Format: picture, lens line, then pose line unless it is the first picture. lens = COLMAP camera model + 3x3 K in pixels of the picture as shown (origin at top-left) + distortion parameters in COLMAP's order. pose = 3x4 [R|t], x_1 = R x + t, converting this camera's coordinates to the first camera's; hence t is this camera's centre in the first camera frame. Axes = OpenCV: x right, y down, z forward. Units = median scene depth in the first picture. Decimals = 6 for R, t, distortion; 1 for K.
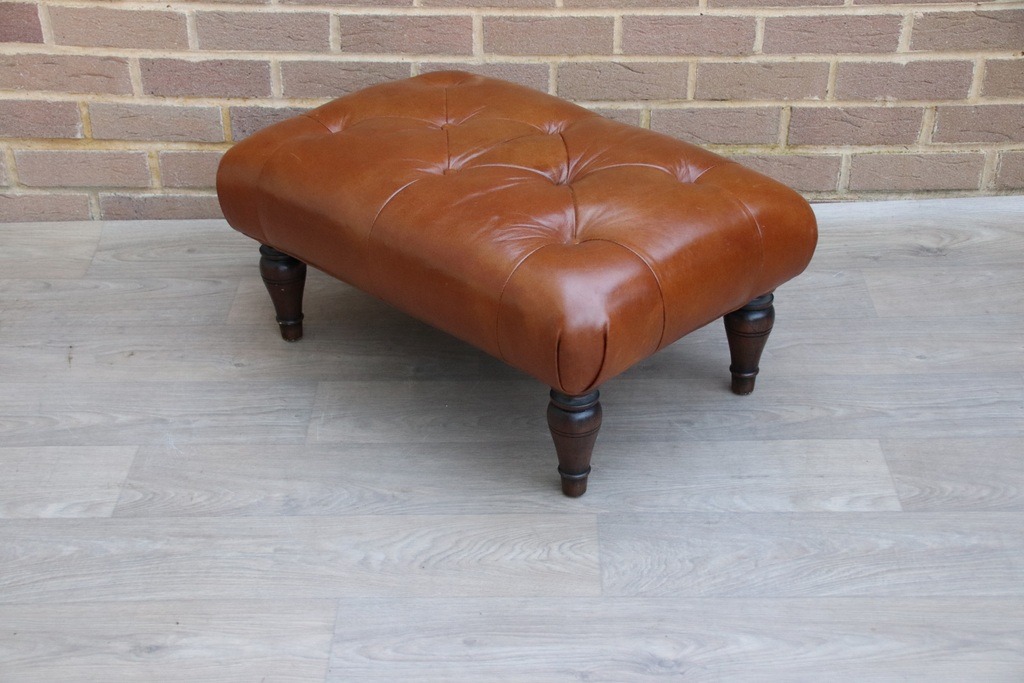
lens RADIAL K [[1663.4, 0, 509.8], [0, 1663.4, 367.7], [0, 0, 1]] dist [0.297822, 0.000000]
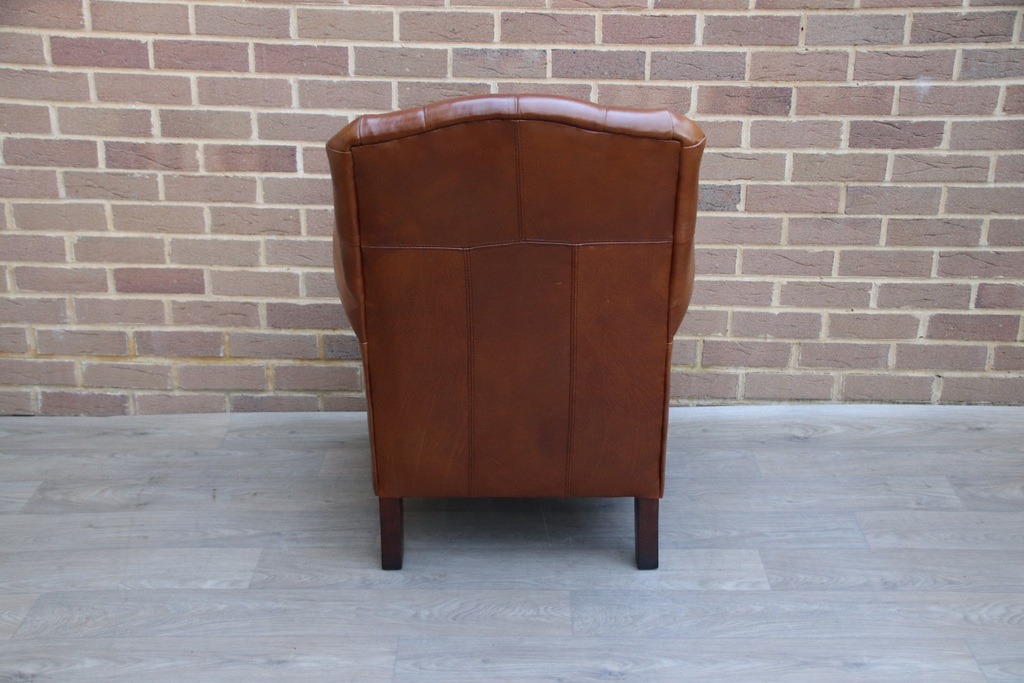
lens RADIAL K [[1459.2, 0, 511.7], [0, 1459.2, 359.6], [0, 0, 1]] dist [0.168736, 0.000000]
pose [[0.999896, 0.013622, 0.004786, -0.008554], [-0.012563, 0.984203, -0.176598, 0.106054], [-0.007116, 0.176520, 0.984271, -0.300558]]
